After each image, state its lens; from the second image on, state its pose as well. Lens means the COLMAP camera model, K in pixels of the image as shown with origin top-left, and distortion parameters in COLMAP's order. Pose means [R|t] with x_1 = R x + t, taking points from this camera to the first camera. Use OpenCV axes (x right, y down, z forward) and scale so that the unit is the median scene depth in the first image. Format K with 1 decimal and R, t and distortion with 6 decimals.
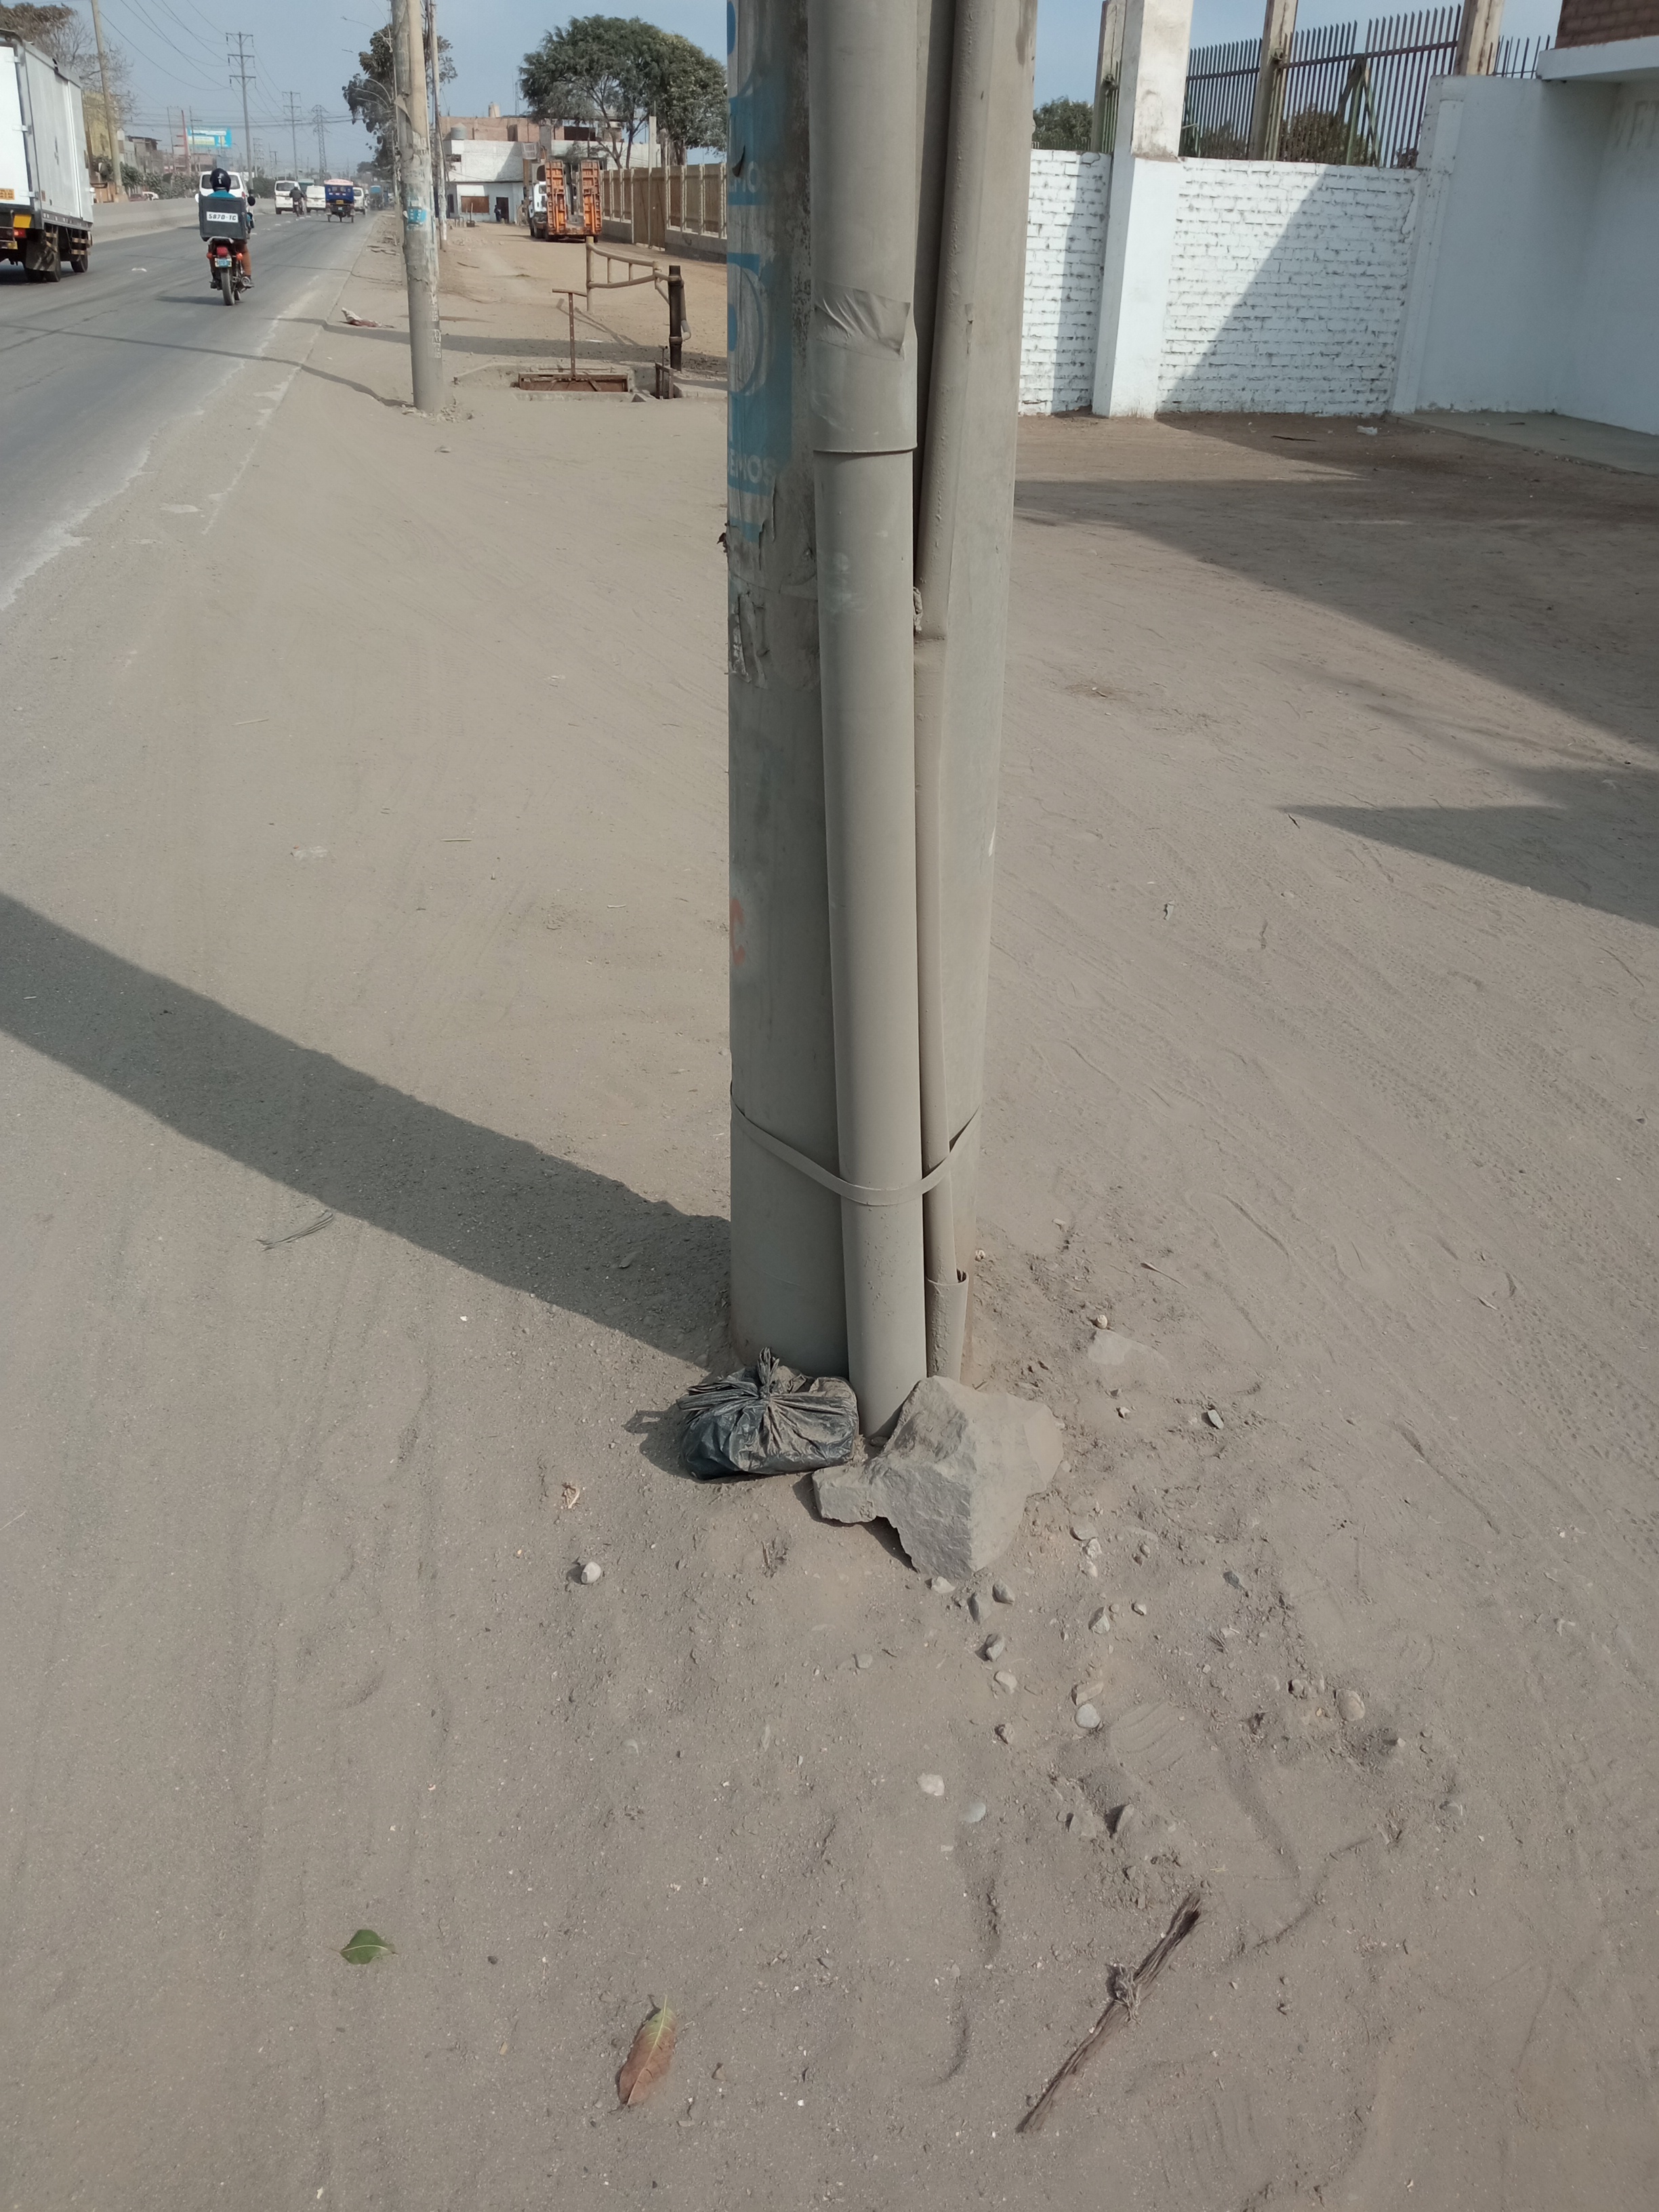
lens RADIAL K [[1798.7, 0, 823.8], [0, 1798.7, 1117.4], [0, 0, 1]] dist [0.006615, -0.045035]
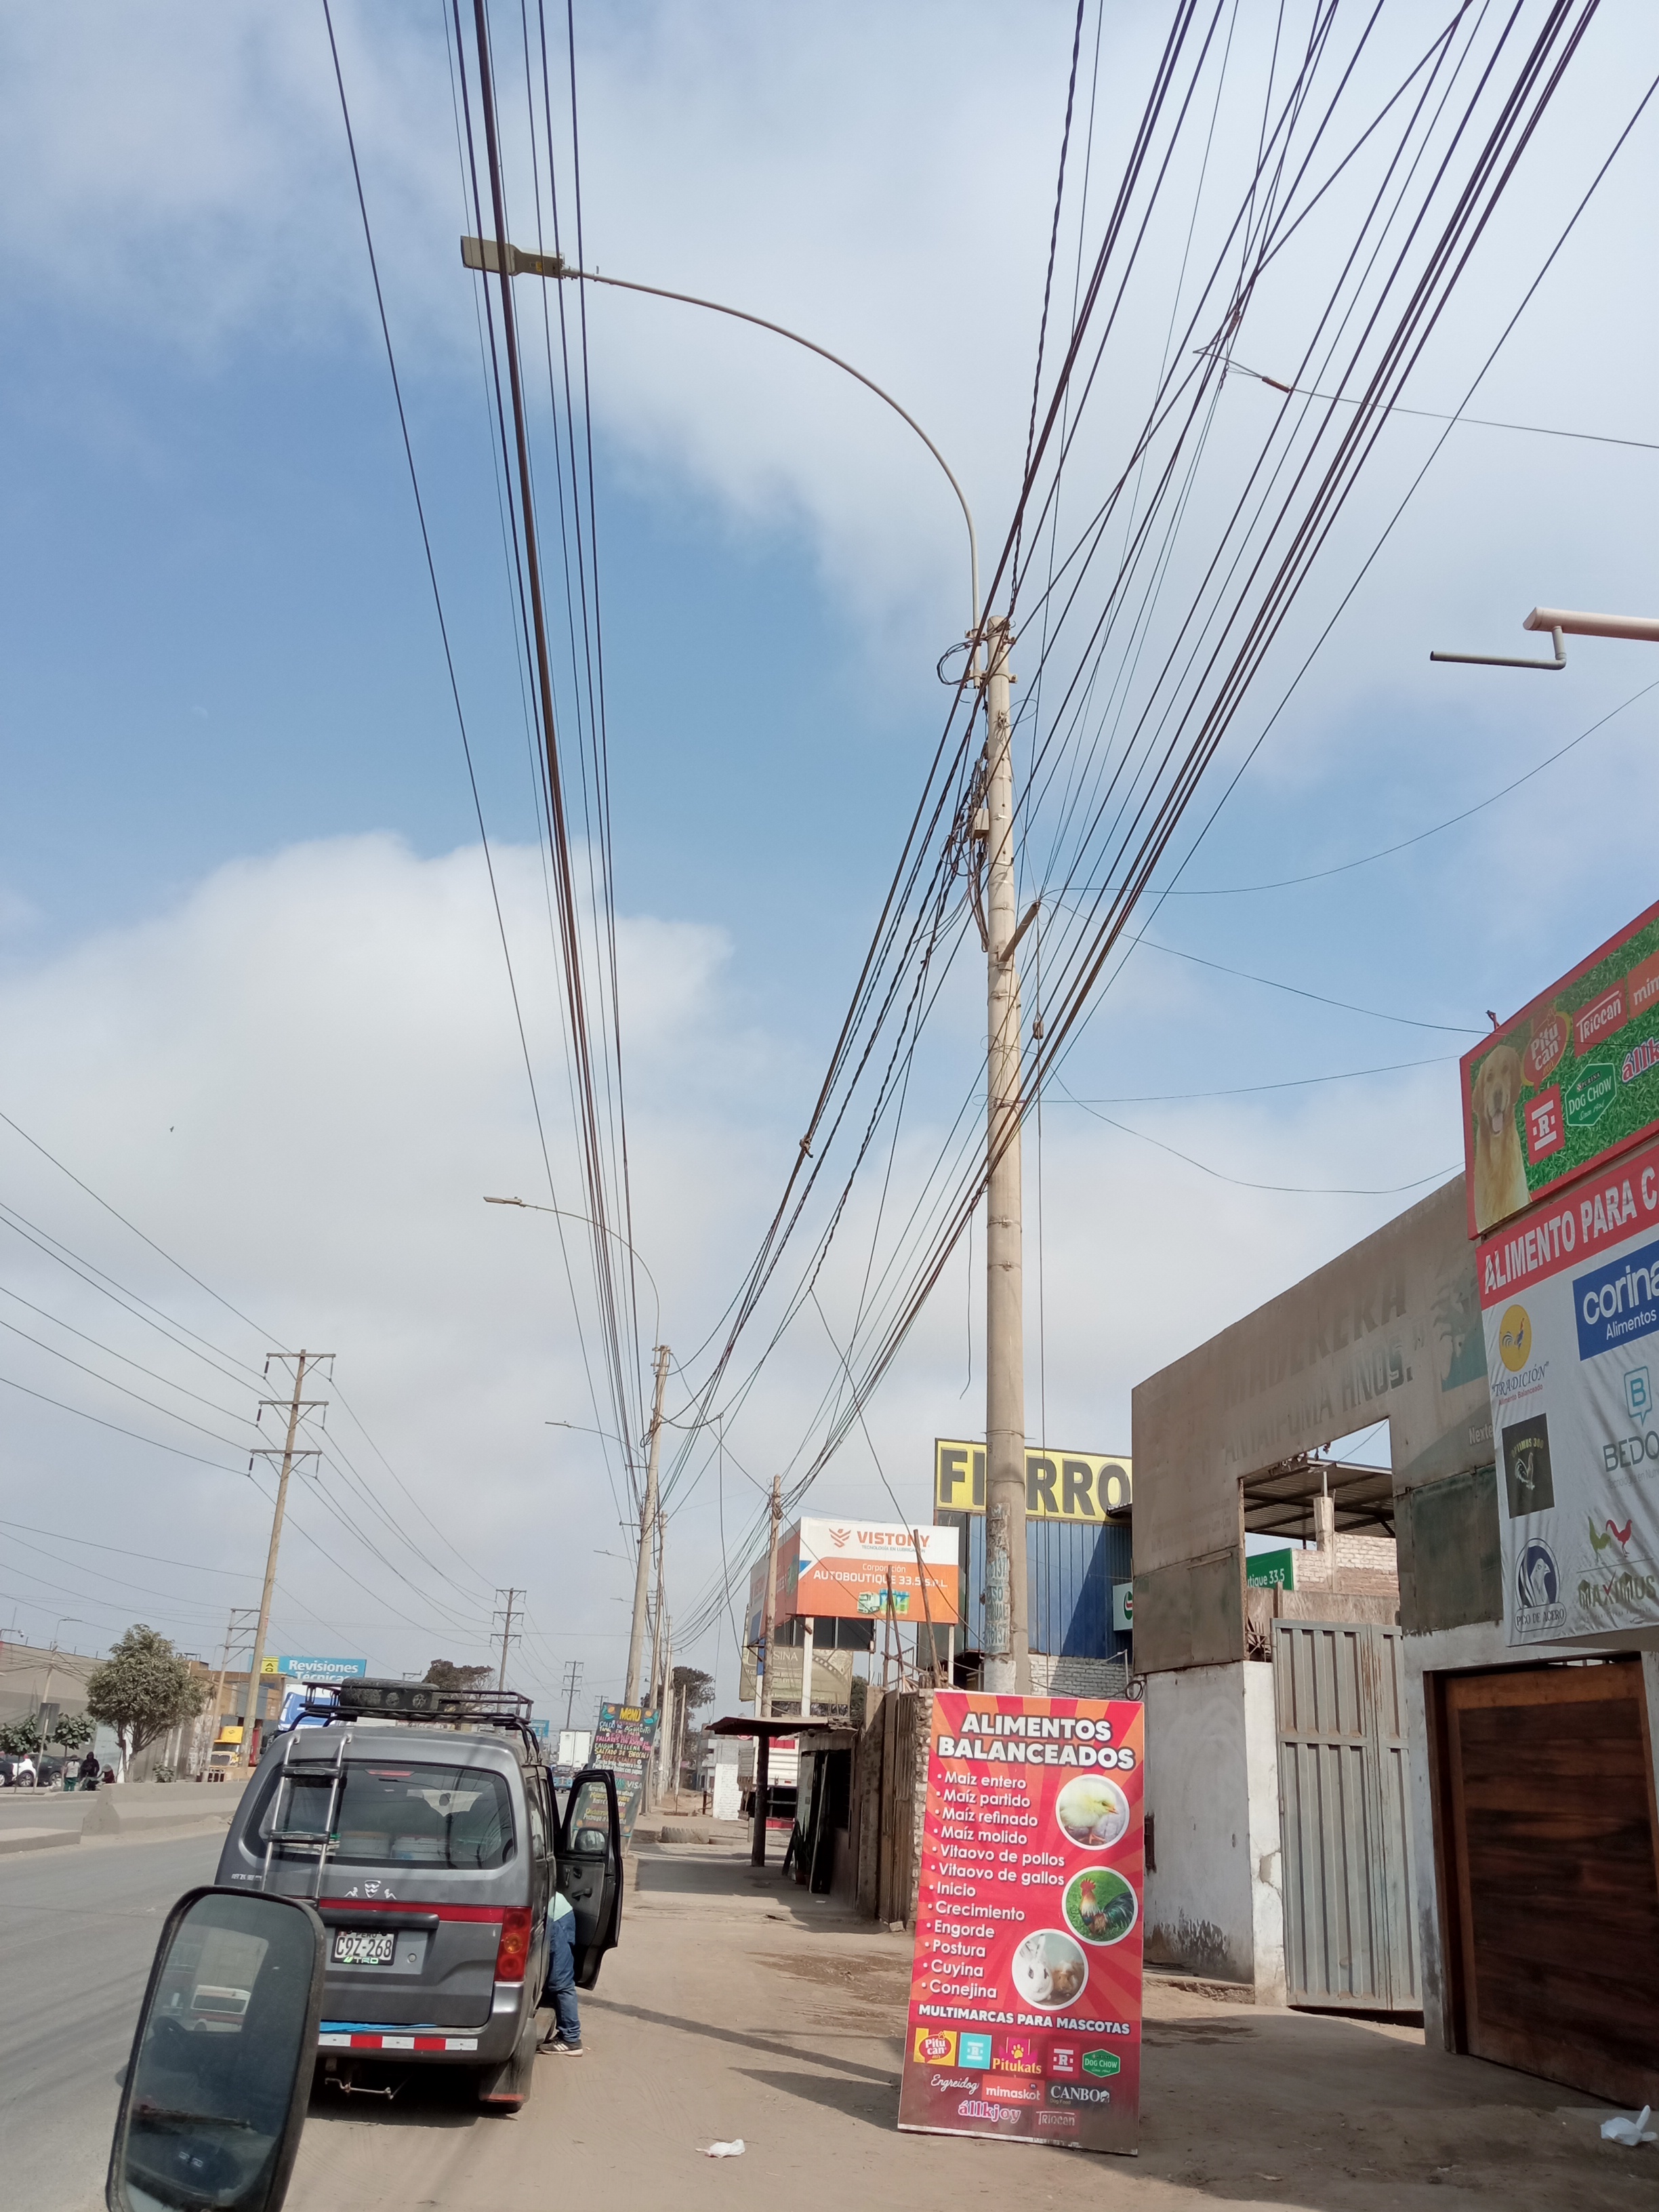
lens RADIAL K [[1786.6, 0, 826.8], [0, 1786.6, 1104.5], [0, 0, 1]] dist [0.109483, -0.193888]
pose [[0.991365, -0.034265, -0.126572, 0.104122], [-0.070486, 0.674691, -0.734727, 0.204211], [0.110573, 0.737305, 0.666450, -0.397086]]
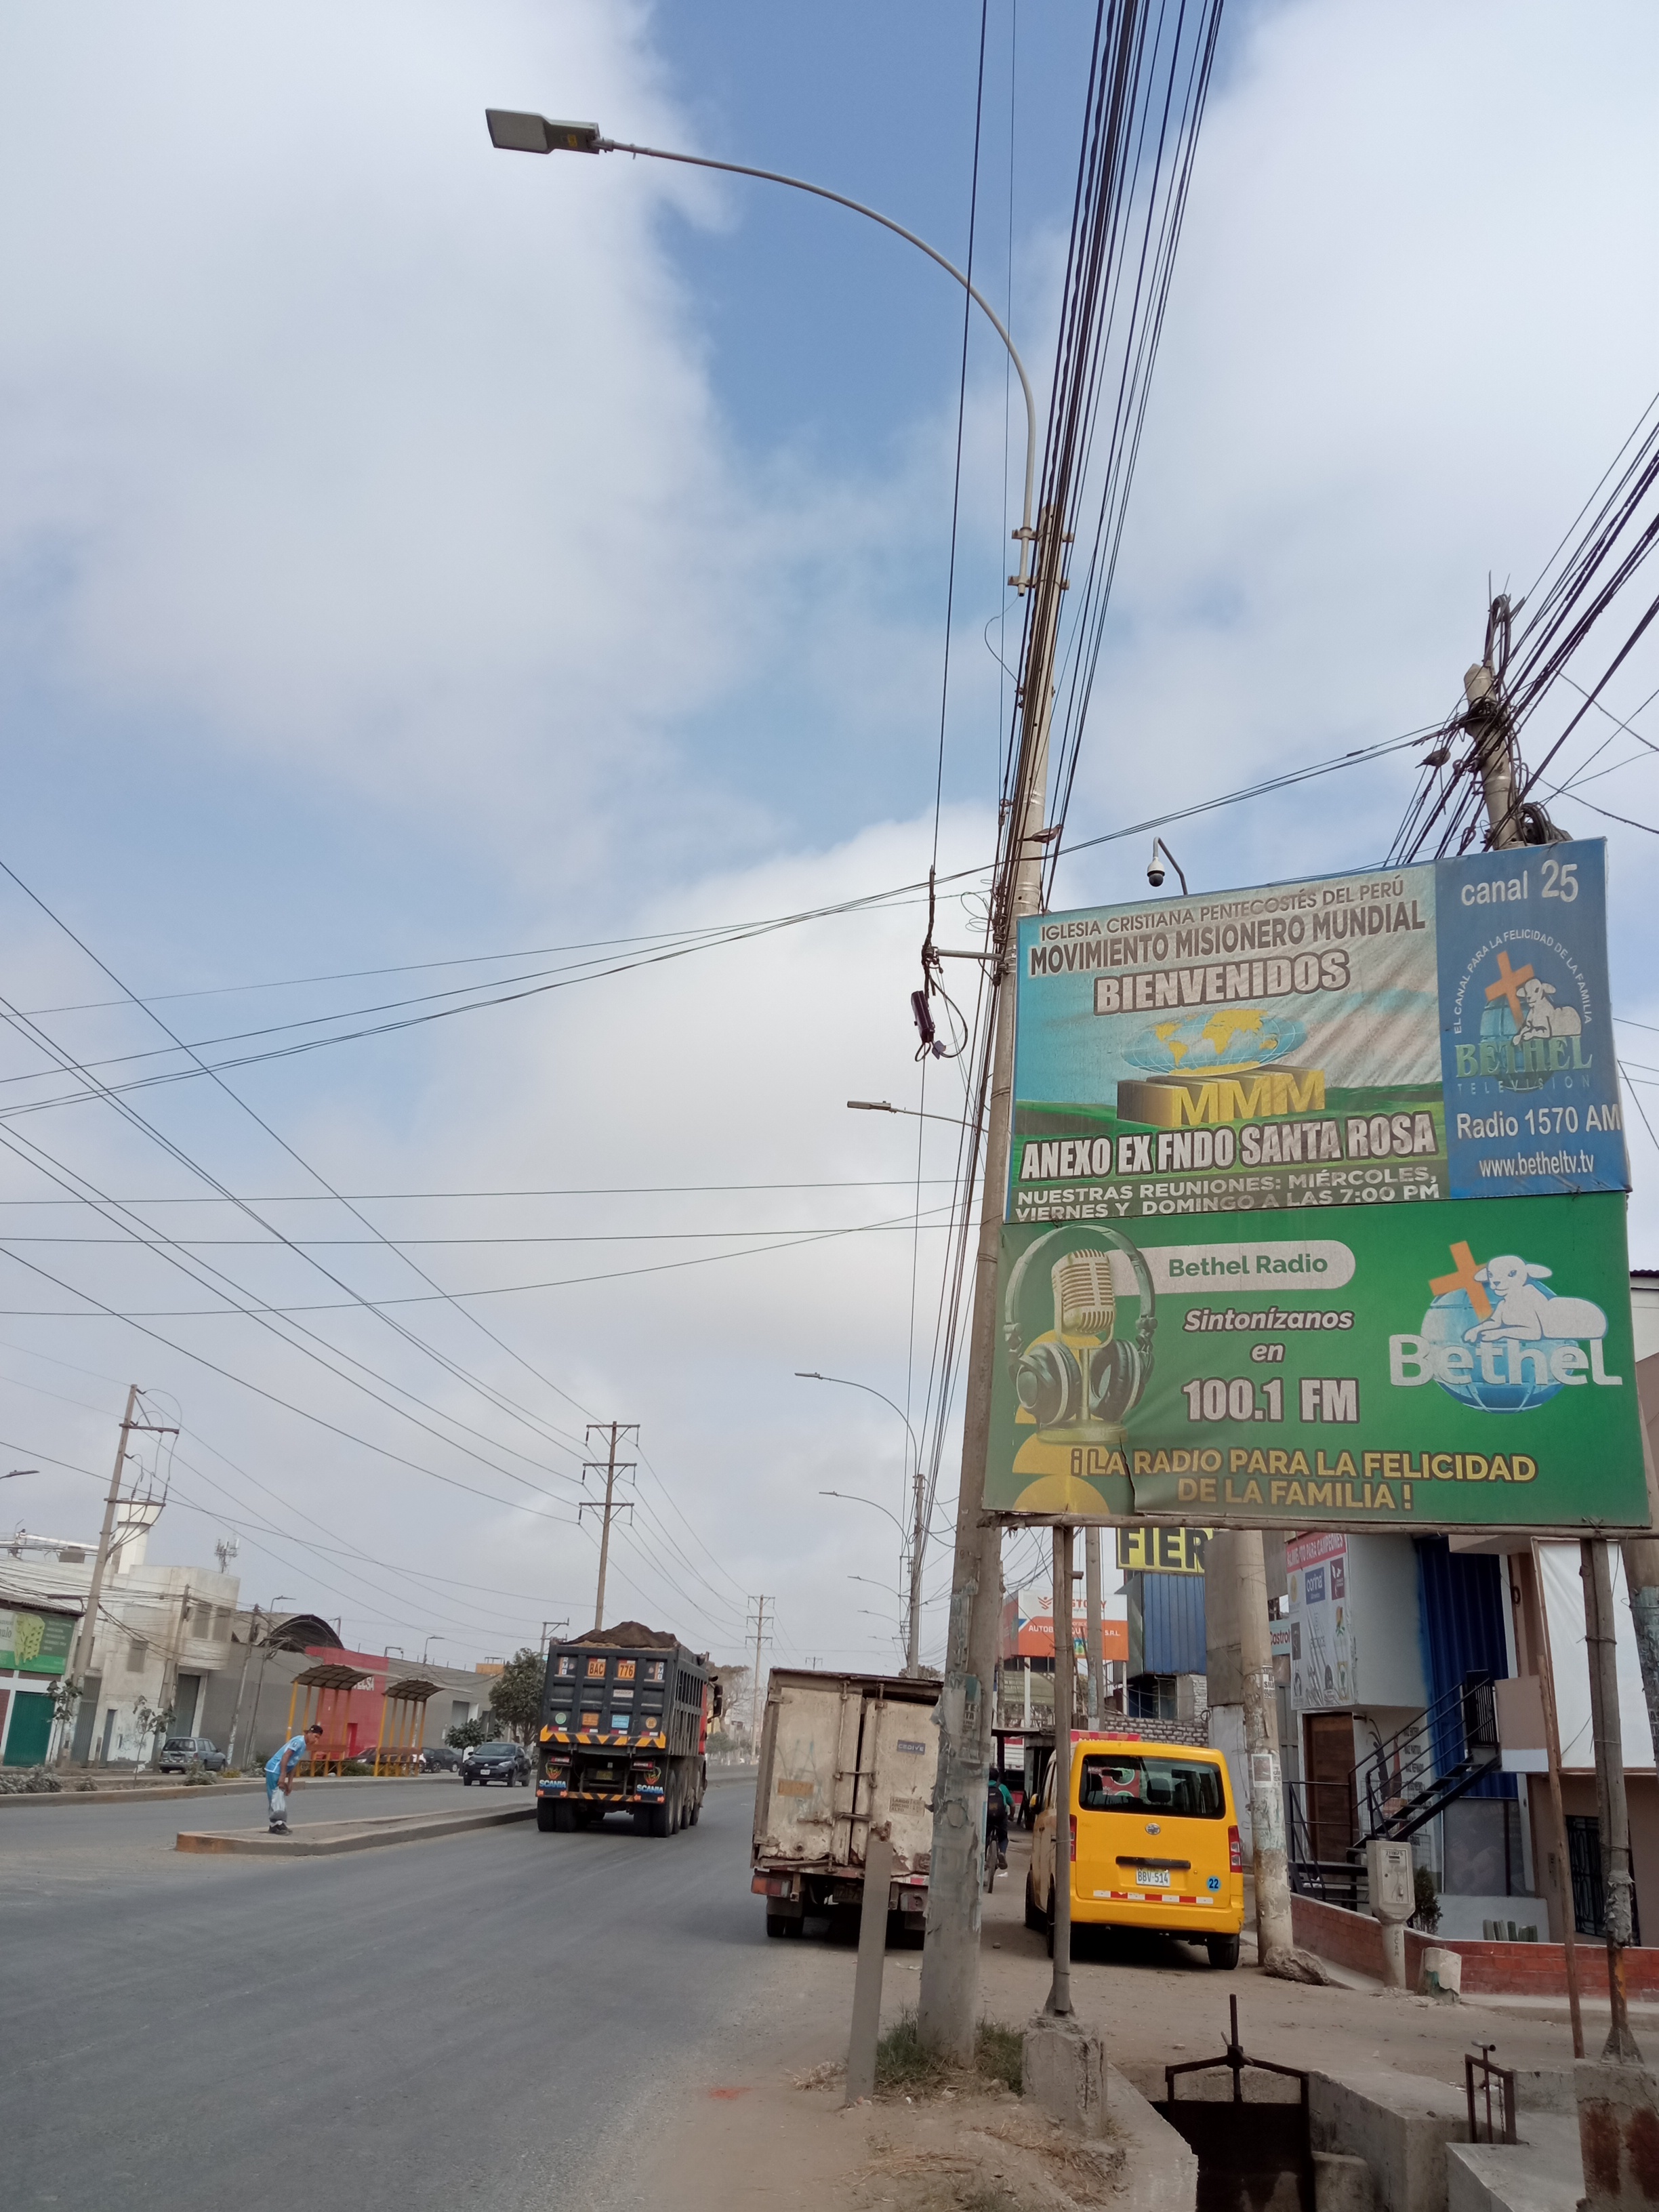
lens RADIAL K [[1783.0, 0, 829.5], [0, 1783.0, 1106.0], [0, 0, 1]] dist [0.113005, -0.187385]
pose [[0.968968, -0.074530, -0.235681, 0.125974], [-0.122715, 0.682622, -0.720394, 0.269344], [0.214572, 0.726961, 0.652293, -0.522449]]
